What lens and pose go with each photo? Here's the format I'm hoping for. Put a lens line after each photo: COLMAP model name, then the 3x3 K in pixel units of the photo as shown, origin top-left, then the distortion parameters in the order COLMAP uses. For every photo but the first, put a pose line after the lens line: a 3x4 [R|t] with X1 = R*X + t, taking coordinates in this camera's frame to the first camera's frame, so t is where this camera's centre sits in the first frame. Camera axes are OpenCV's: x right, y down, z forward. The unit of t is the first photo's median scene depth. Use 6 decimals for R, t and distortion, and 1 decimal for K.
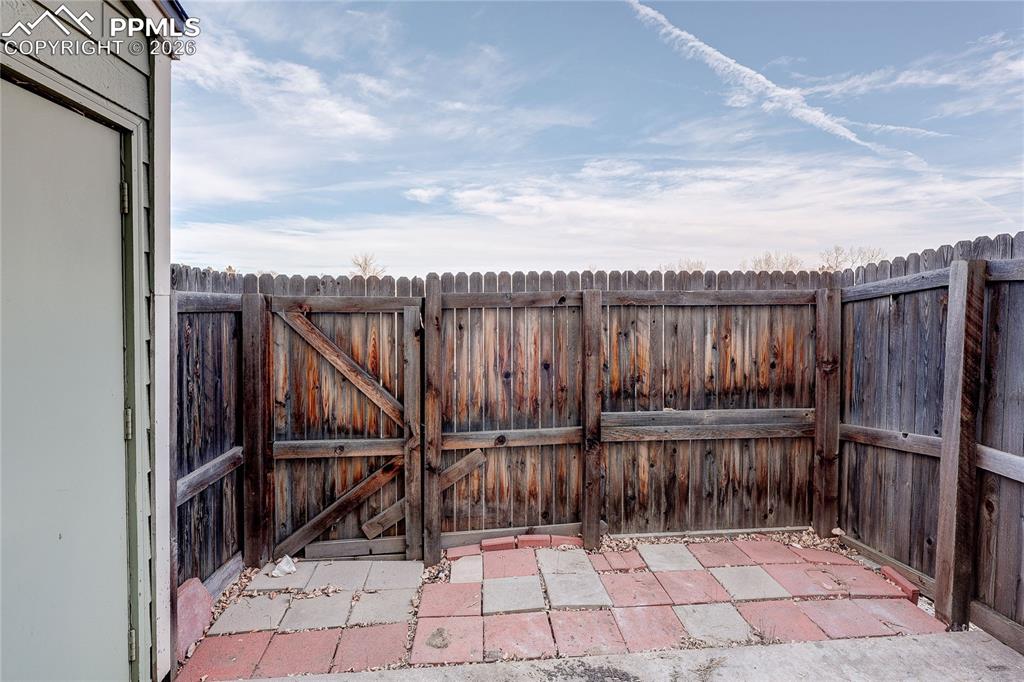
lens RADIAL K [[484.2, 0, 511.5], [0, 484.2, 340.2], [0, 0, 1]] dist [-0.010435, 0.003112]
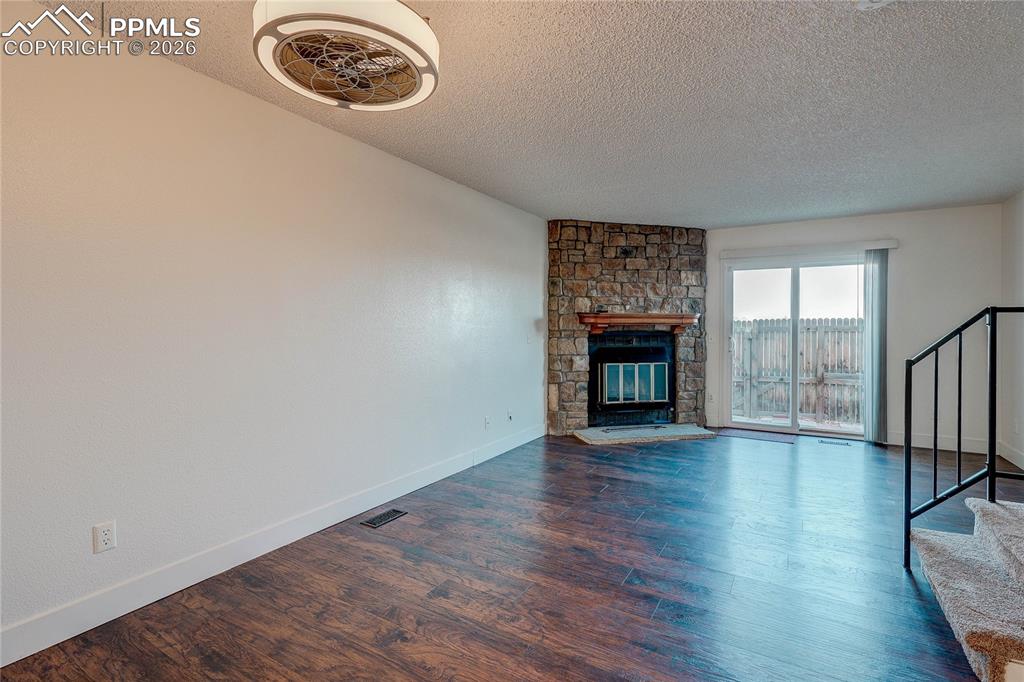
lens RADIAL K [[484.2, 0, 511.8], [0, 484.2, 320.4], [0, 0, 1]] dist [-0.010435, 0.003112]
pose [[0.800665, 0.003050, -0.599104, 0.388030], [-0.024196, 0.999336, -0.027250, -0.019575], [0.598623, 0.036314, 0.800207, -2.106199]]
